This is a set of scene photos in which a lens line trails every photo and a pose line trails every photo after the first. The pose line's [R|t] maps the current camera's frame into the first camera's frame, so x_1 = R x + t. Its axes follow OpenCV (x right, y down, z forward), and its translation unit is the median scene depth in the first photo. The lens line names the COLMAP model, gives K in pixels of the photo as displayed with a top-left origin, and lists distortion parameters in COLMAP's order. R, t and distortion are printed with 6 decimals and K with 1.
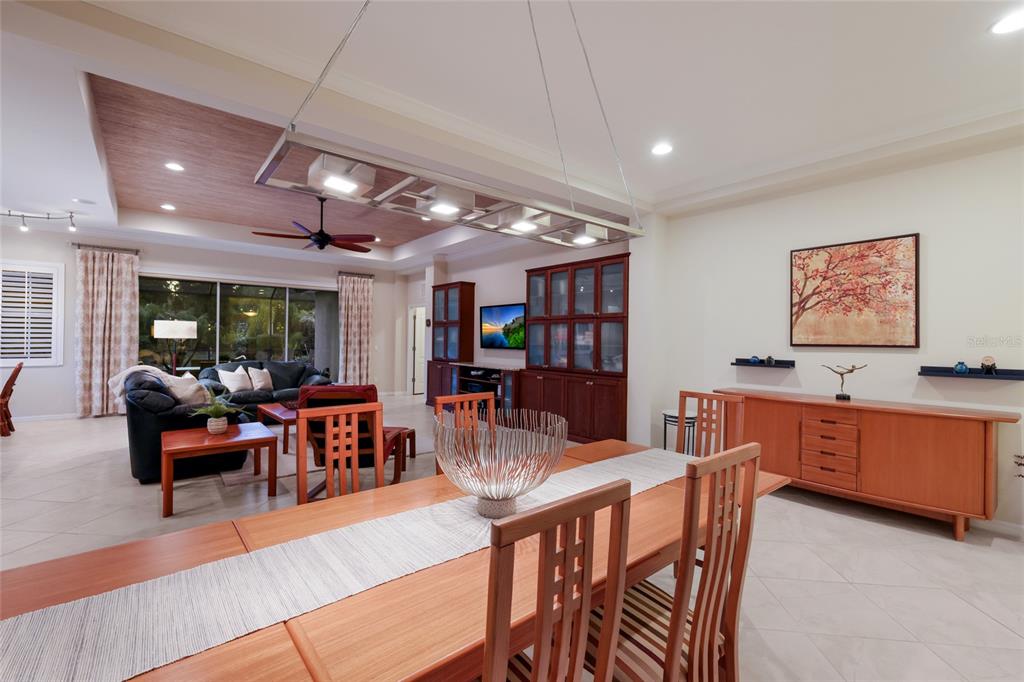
lens RADIAL K [[446.9, 0, 512.0], [0, 446.9, 341.0], [0, 0, 1]] dist [-0.001025, -0.000211]
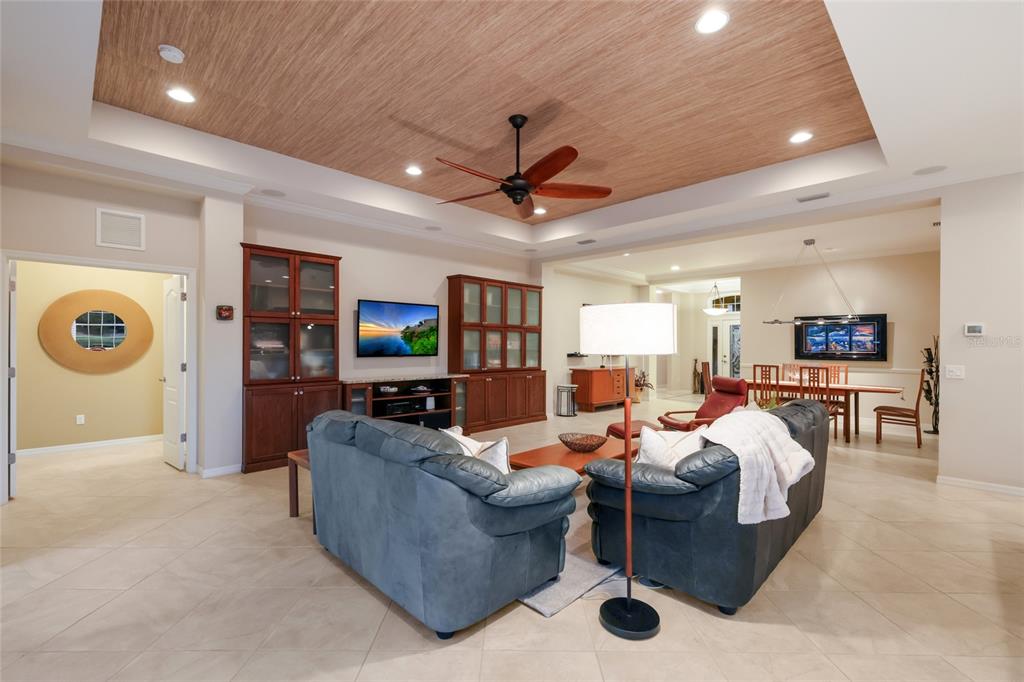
lens RADIAL K [[446.9, 0, 512.0], [0, 446.9, 341.0], [0, 0, 1]] dist [-0.001025, -0.000211]
pose [[-0.096557, -0.003661, 0.995321, -0.899681], [-0.000710, 0.999993, 0.003609, -0.014126], [-0.995327, -0.000359, -0.096559, 0.921233]]
